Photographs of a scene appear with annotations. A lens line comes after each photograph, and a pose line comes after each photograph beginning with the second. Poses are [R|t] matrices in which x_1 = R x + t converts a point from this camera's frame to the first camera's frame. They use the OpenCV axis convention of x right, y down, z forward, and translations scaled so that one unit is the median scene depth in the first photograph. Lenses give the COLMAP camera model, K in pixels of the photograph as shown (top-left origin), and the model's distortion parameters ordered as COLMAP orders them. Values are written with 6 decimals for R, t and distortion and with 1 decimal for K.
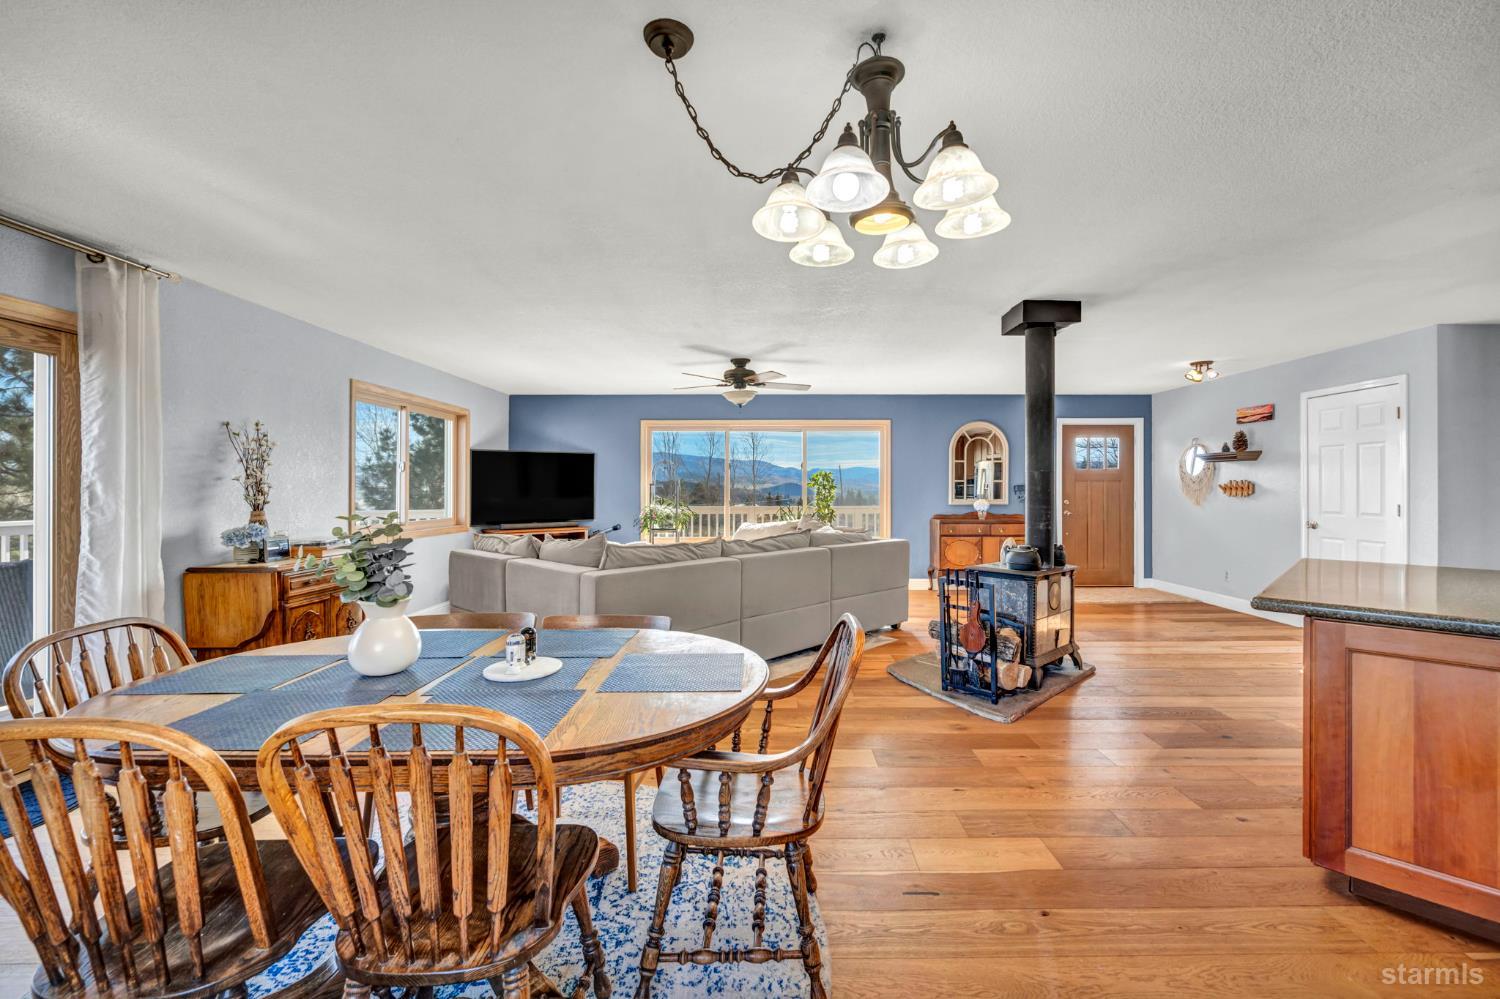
lens RADIAL K [[632.5, 0, 776.0], [0, 632.5, 485.1], [0, 0, 1]] dist [0.000985, 0.000110]
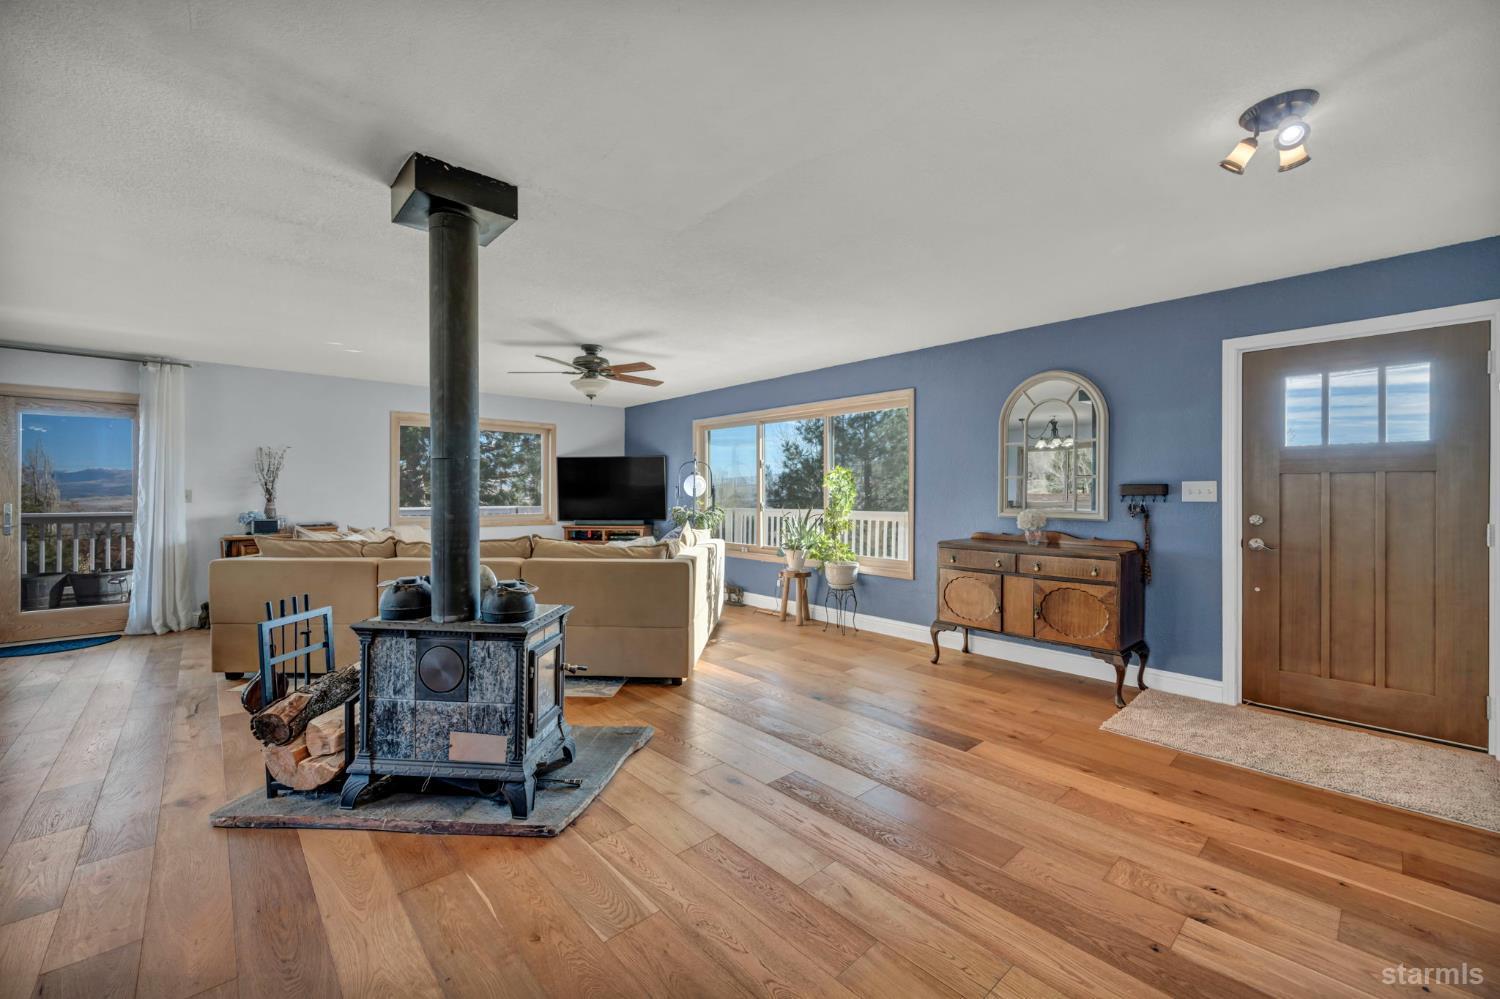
lens RADIAL K [[599.5, 0, 764.5], [0, 599.5, 492.5], [0, 0, 1]] dist [-0.001562, 0.000059]
pose [[0.673289, 0.004855, -0.739364, 0.843481], [0.000014, 0.999978, 0.006579, 0.006346], [0.739380, -0.004440, 0.673274, 0.693170]]
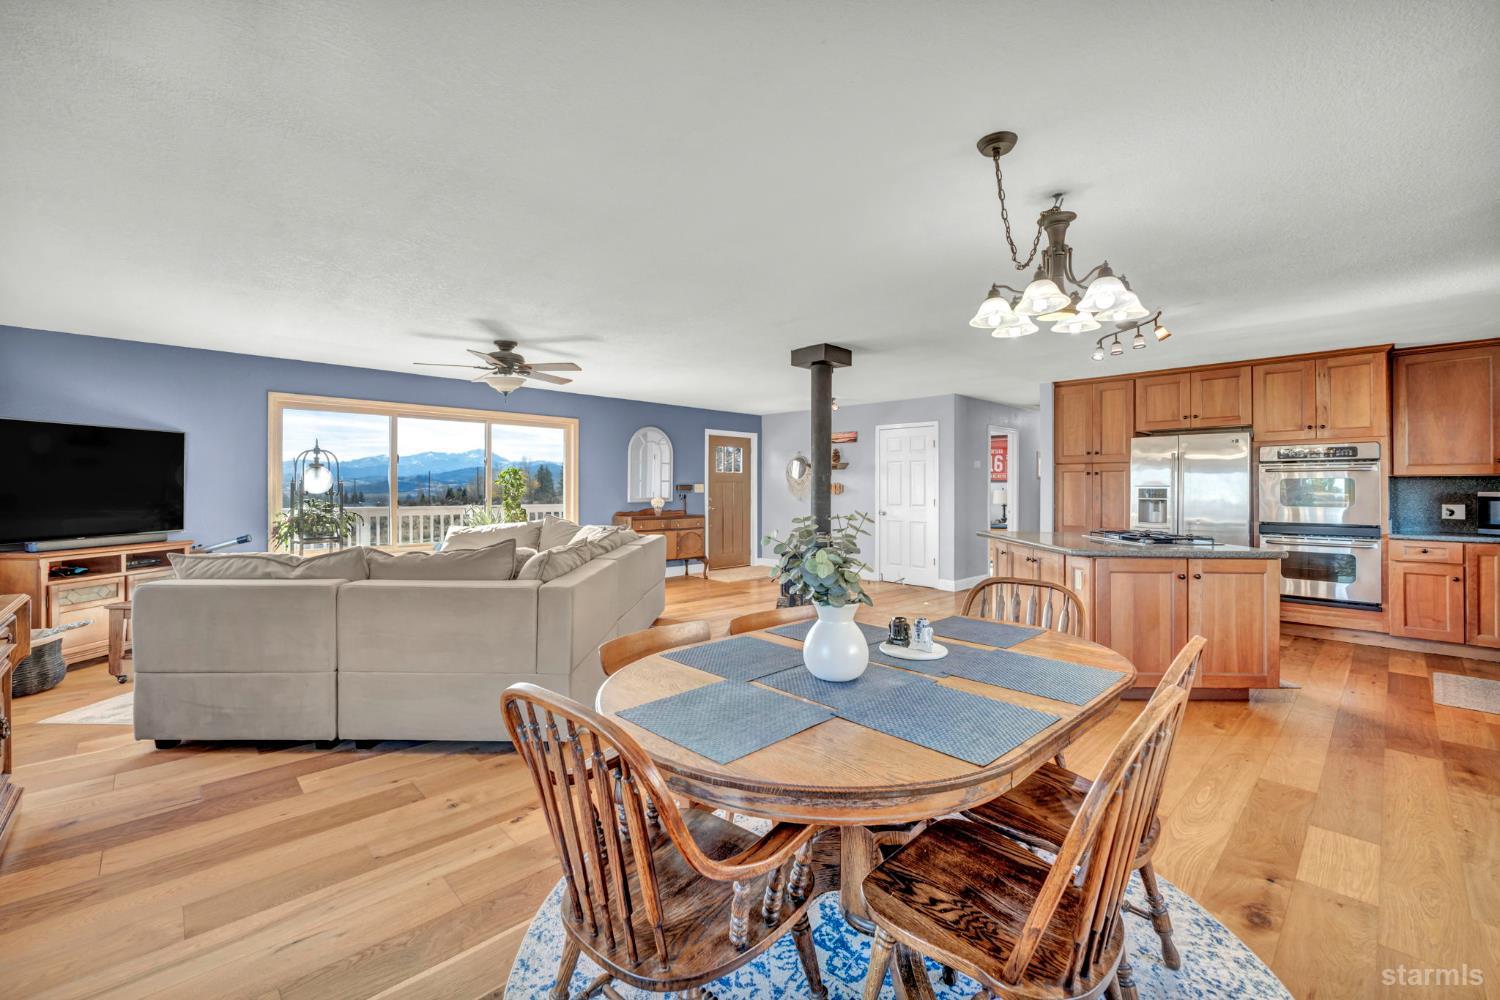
lens RADIAL K [[624.8, 0, 746.9], [0, 624.8, 484.5], [0, 0, 1]] dist [-0.000787, -0.000069]
pose [[0.732230, 0.010039, 0.680983, -0.461008], [-0.010976, 0.999935, -0.002939, 0.002394], [-0.680969, -0.005322, 0.732293, 0.132763]]
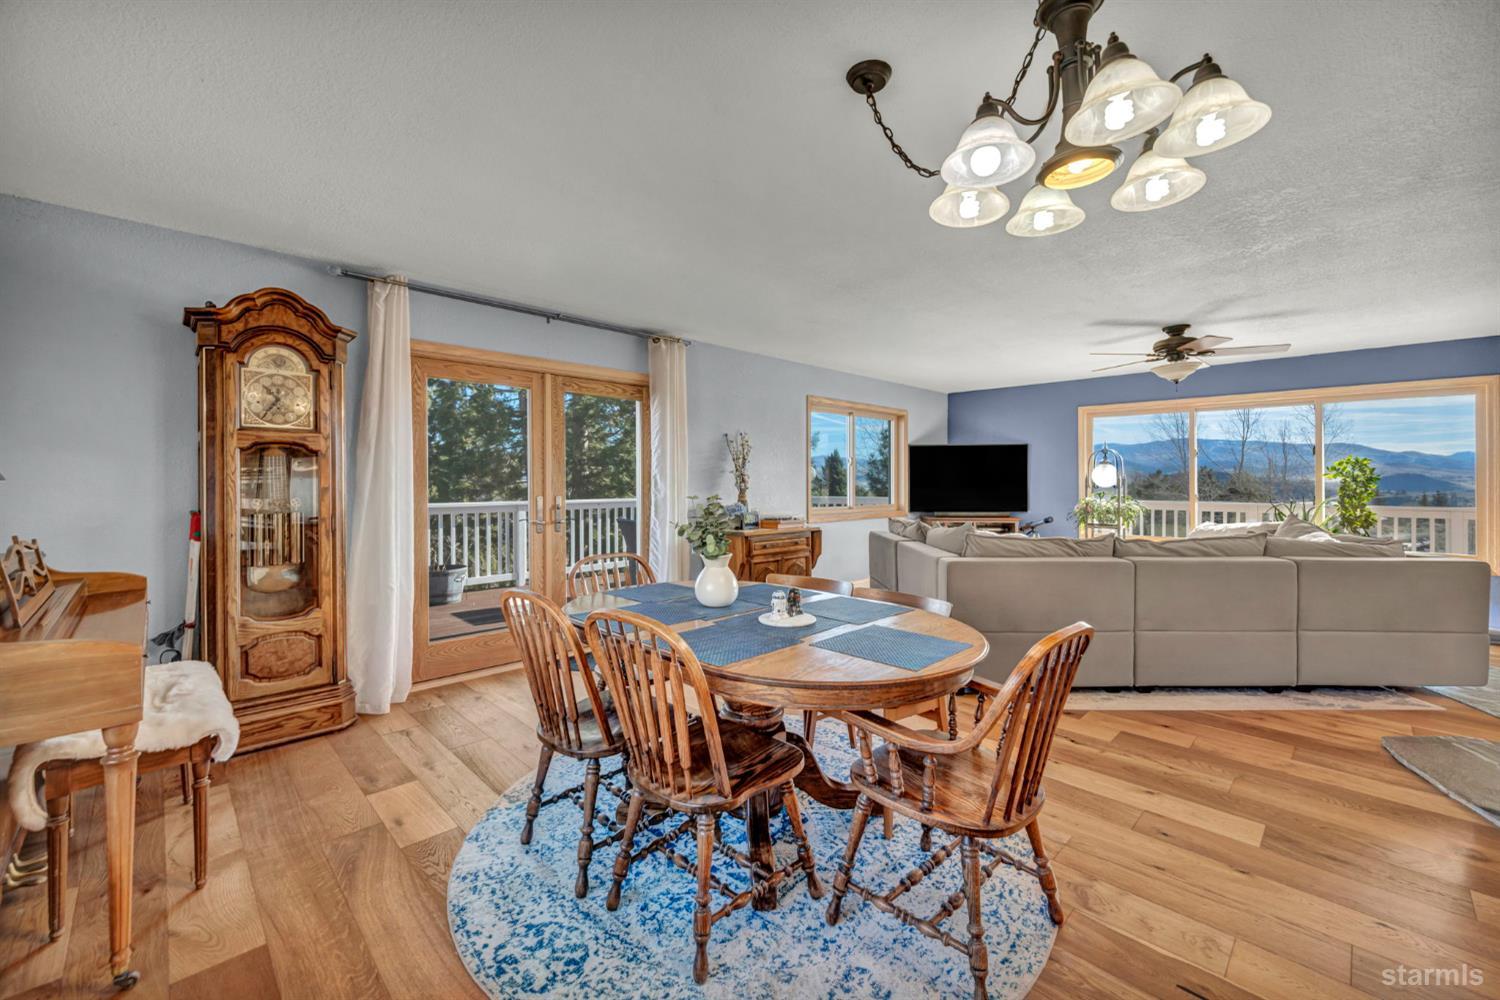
lens RADIAL K [[613.2, 0, 748.6], [0, 613.2, 481.8], [0, 0, 1]] dist [0.000590, 0.000028]
pose [[0.693051, 0.006582, -0.720859, 0.155779], [-0.000415, 0.999962, 0.008731, 0.000481], [0.720889, -0.005752, 0.693027, 0.030410]]
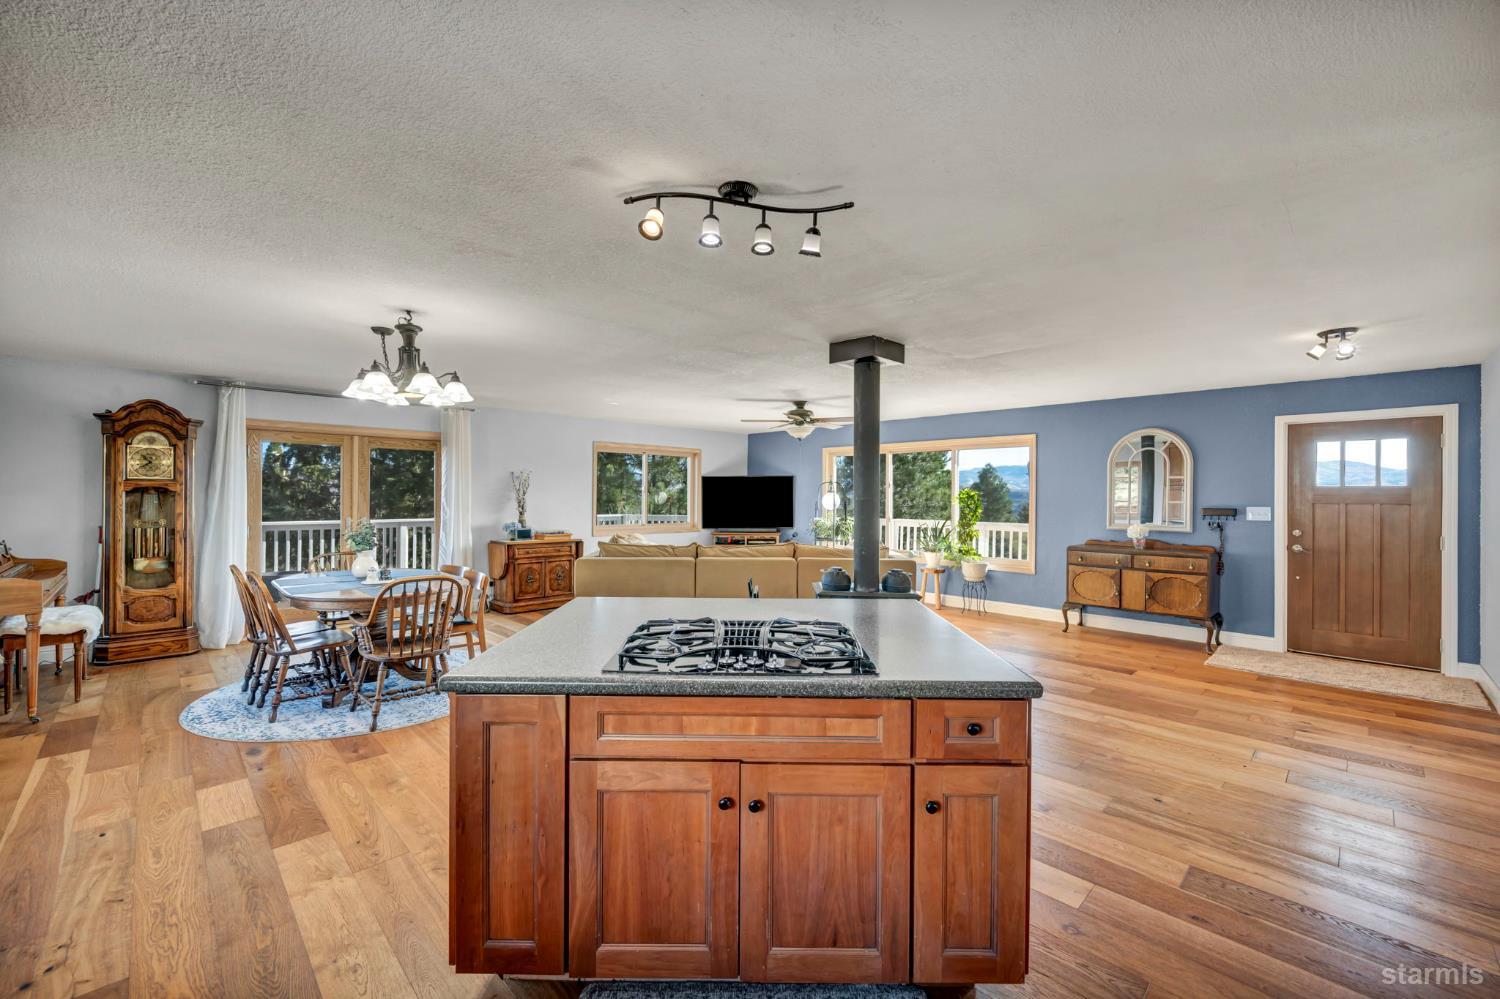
lens RADIAL K [[611.2, 0, 749.2], [0, 611.2, 494.9], [0, 0, 1]] dist [0.000108, -0.000024]
pose [[0.692406, 0.005536, -0.721487, 0.825375], [-0.003317, 0.999984, 0.004489, -0.026249], [0.721501, -0.000716, 0.692413, 0.125254]]
